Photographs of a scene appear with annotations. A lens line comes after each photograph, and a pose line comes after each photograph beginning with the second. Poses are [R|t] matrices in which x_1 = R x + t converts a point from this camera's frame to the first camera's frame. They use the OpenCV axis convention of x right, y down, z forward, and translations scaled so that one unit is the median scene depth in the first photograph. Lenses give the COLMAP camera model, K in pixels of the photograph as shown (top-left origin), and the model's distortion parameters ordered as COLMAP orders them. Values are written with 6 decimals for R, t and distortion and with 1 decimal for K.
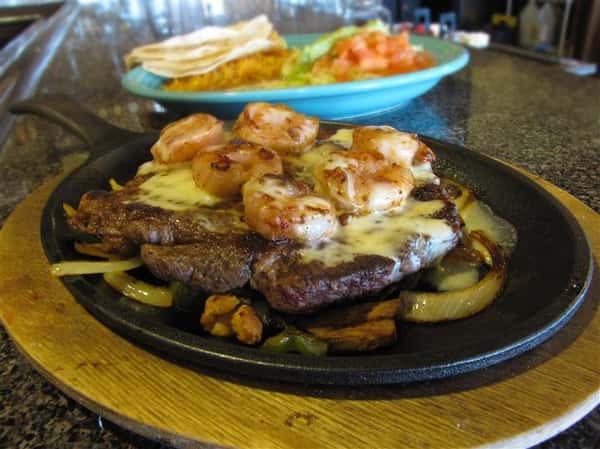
lens RADIAL K [[540.0, 0, 299.7], [0, 540.0, 223.9], [0, 0, 1]] dist [-0.219984, 0.001848]
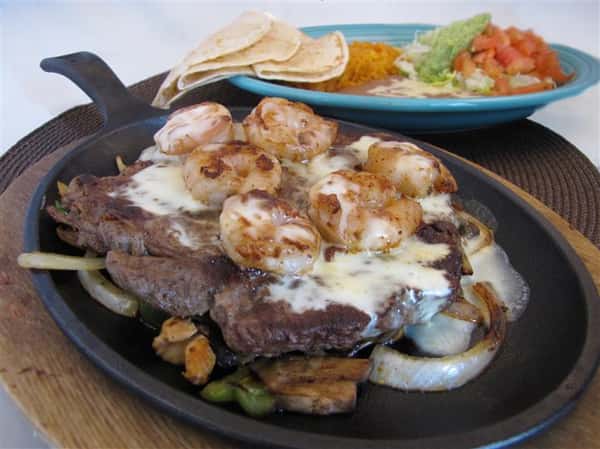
lens RADIAL K [[540.0, 0, 299.7], [0, 540.0, 223.9], [0, 0, 1]] dist [-0.219984, 0.001848]
pose [[0.984974, 0.145842, -0.092499, 0.108307], [-0.139948, 0.987868, 0.067321, -0.111261], [0.101195, -0.053365, 0.993434, 0.111502]]
